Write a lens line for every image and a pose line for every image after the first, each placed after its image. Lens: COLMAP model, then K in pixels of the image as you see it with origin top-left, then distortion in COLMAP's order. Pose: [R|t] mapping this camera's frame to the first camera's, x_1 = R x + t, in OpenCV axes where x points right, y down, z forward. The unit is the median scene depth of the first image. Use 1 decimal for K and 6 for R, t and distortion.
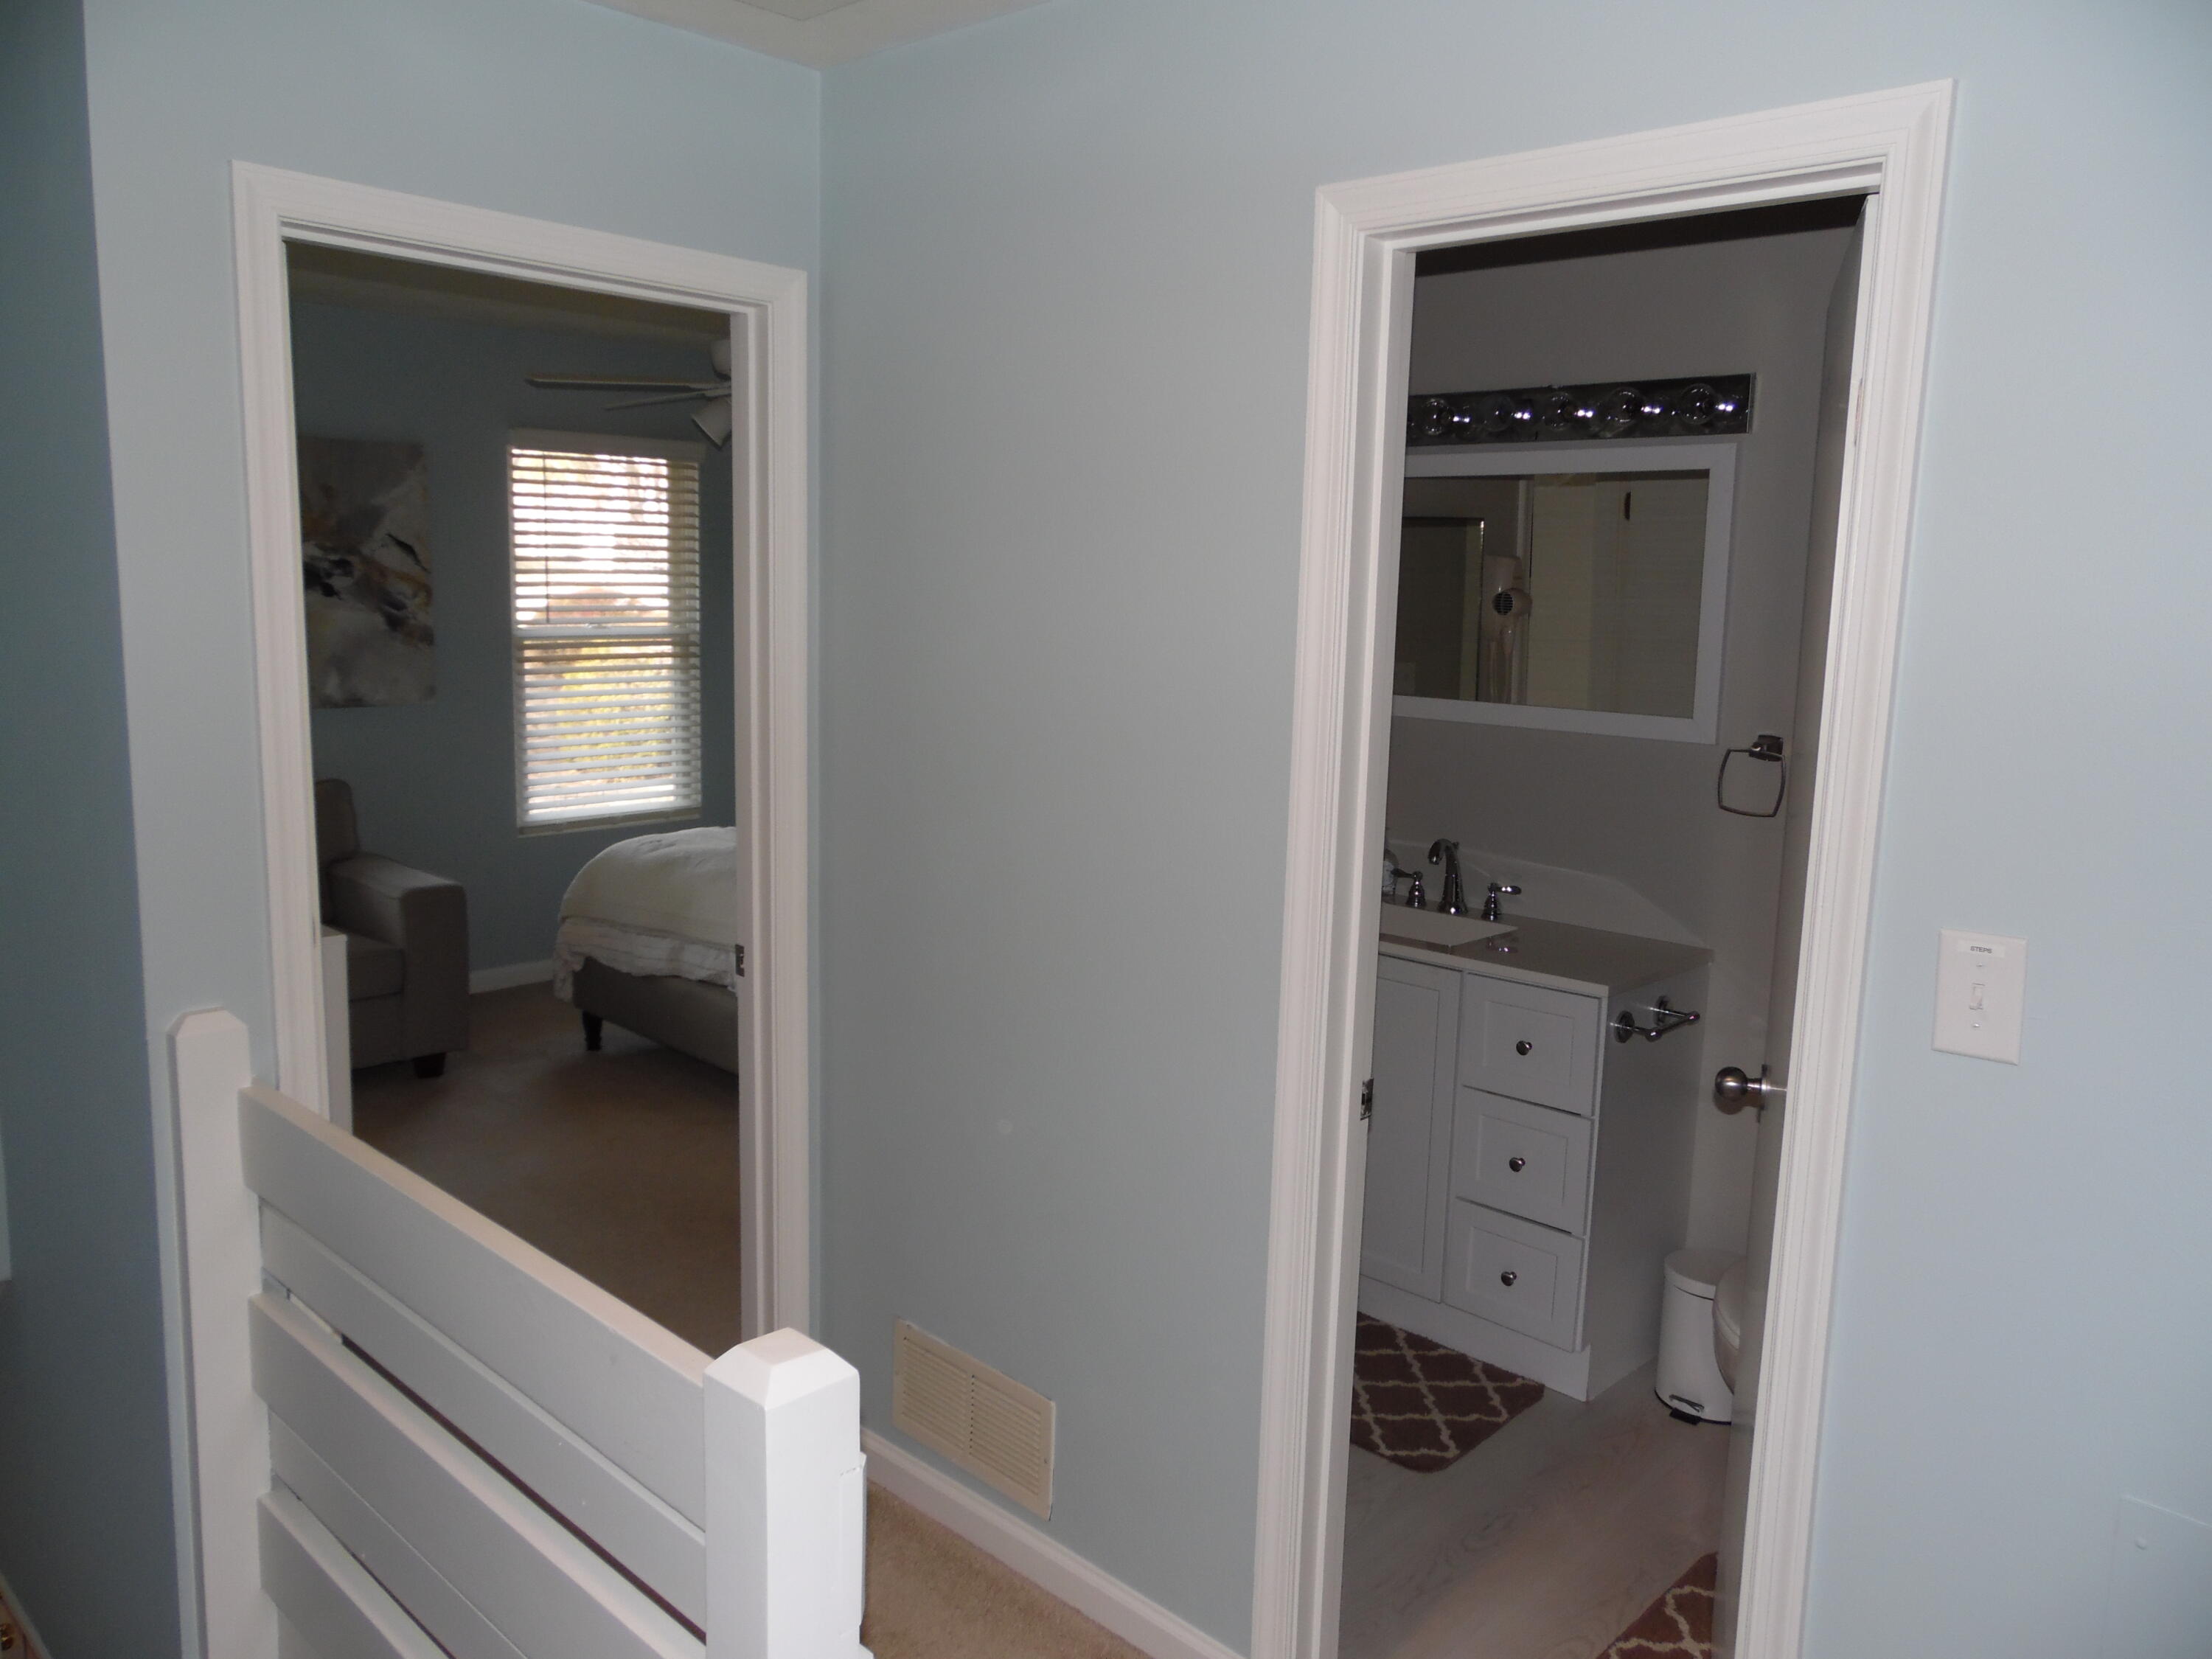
lens RADIAL K [[1652.4, 0, 1106.0], [0, 1652.4, 829.5], [0, 0, 1]] dist [-0.004024, -0.003962]
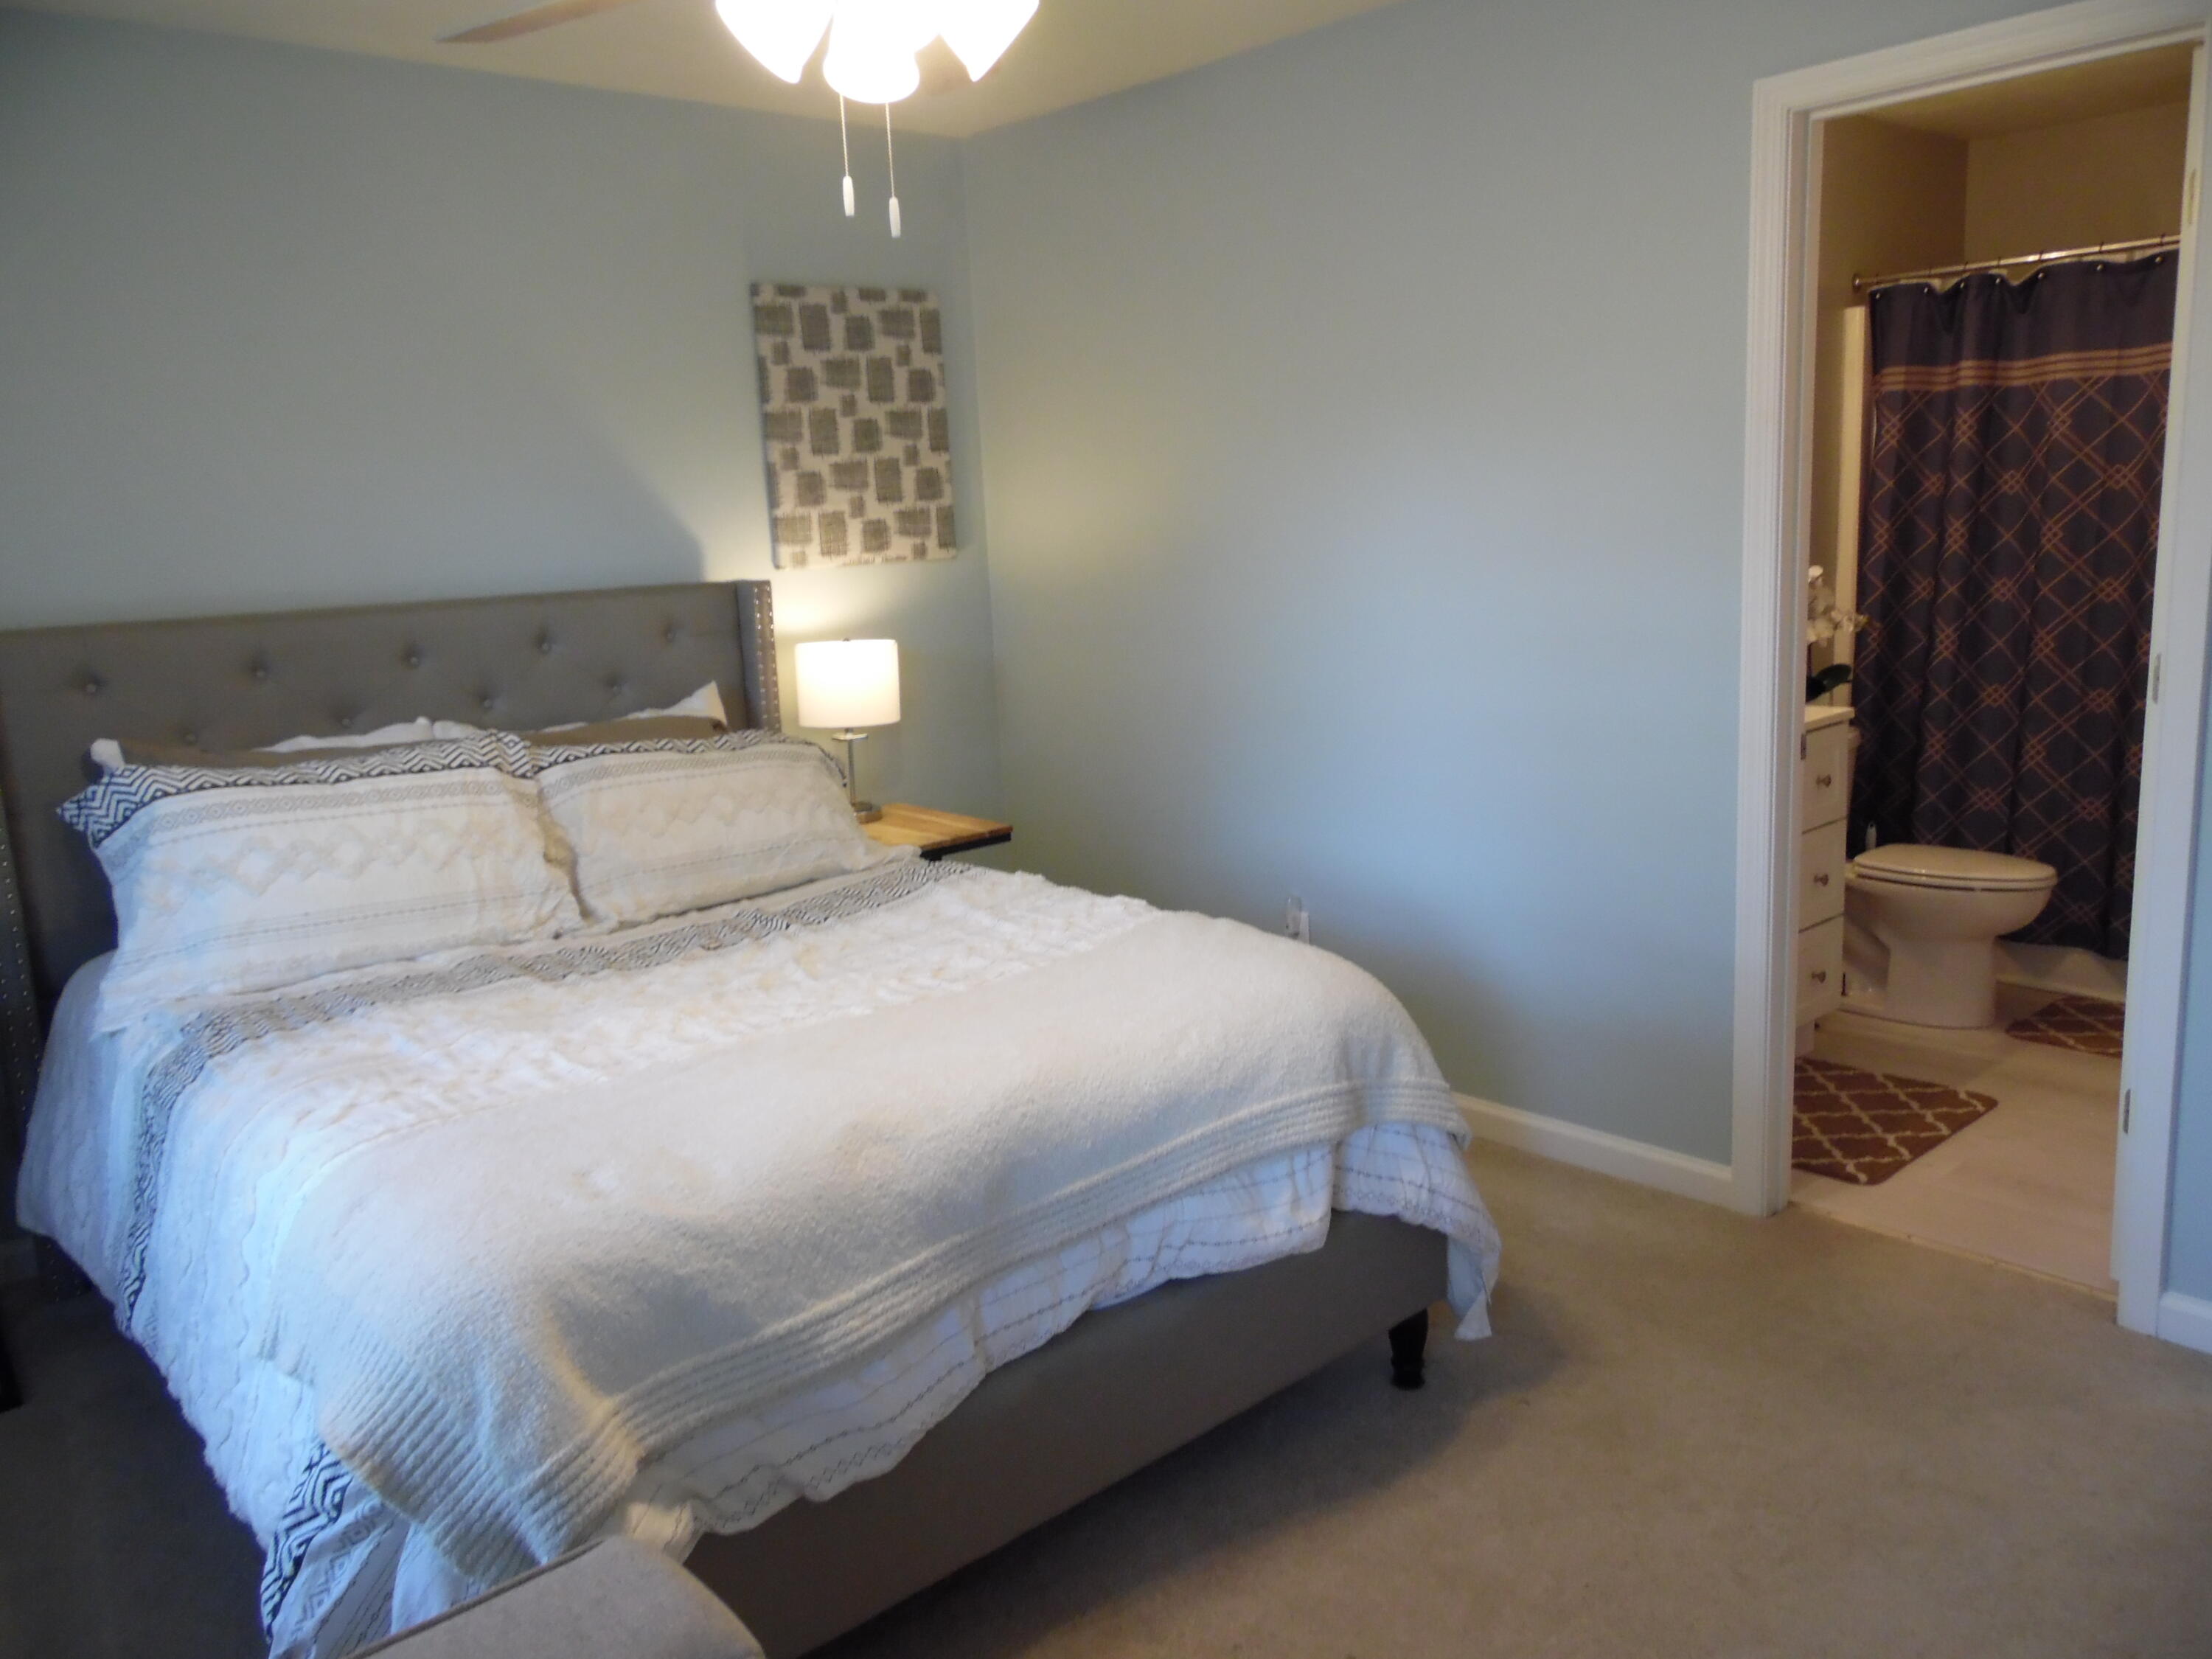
lens RADIAL K [[1652.4, 0, 1106.0], [0, 1652.4, 829.5], [0, 0, 1]] dist [-0.004024, -0.003962]
pose [[0.095077, -0.215965, 0.971761, -0.561903], [0.210013, 0.958564, 0.192484, -0.099717], [-0.973065, 0.185781, 0.136493, 0.813150]]
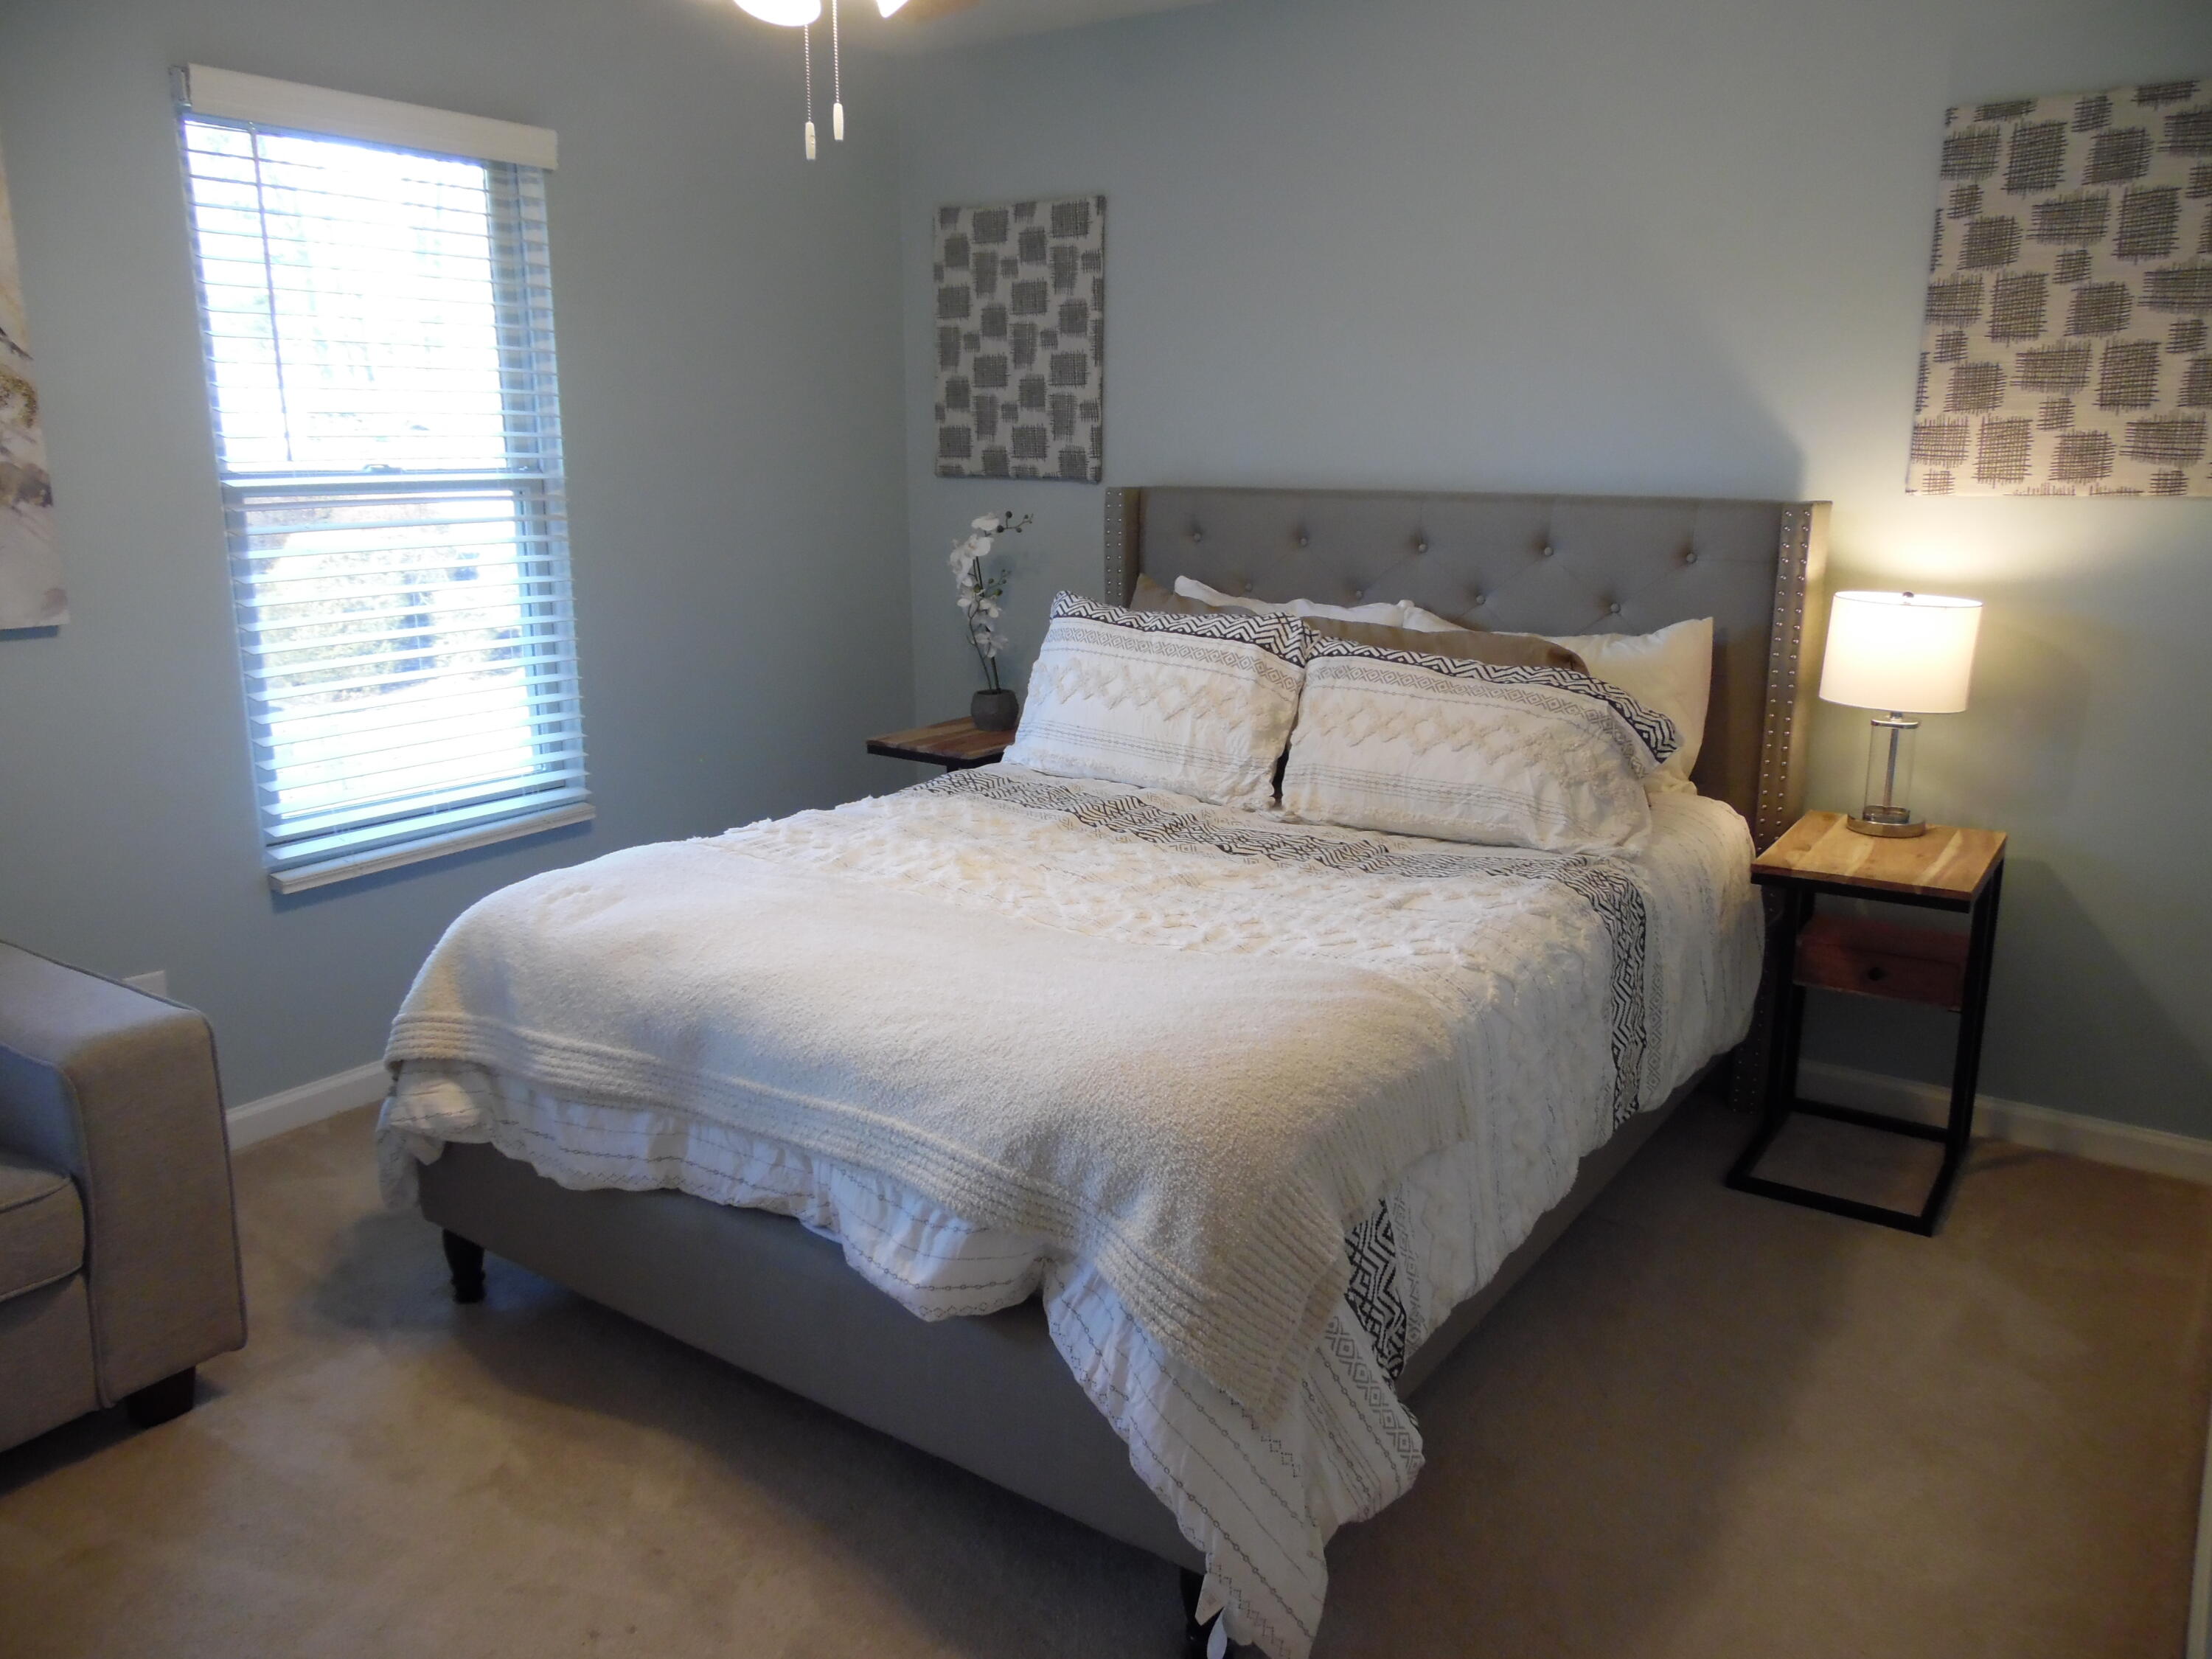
lens RADIAL K [[1629.4, 0, 1107.1], [0, 1629.4, 850.8], [0, 0, 1]] dist [0.007947, 0.010820]
pose [[0.989525, -0.053193, 0.134204, -0.179371], [0.041820, 0.995401, 0.086184, -0.035413], [-0.138171, -0.079669, 0.987199, 0.498121]]
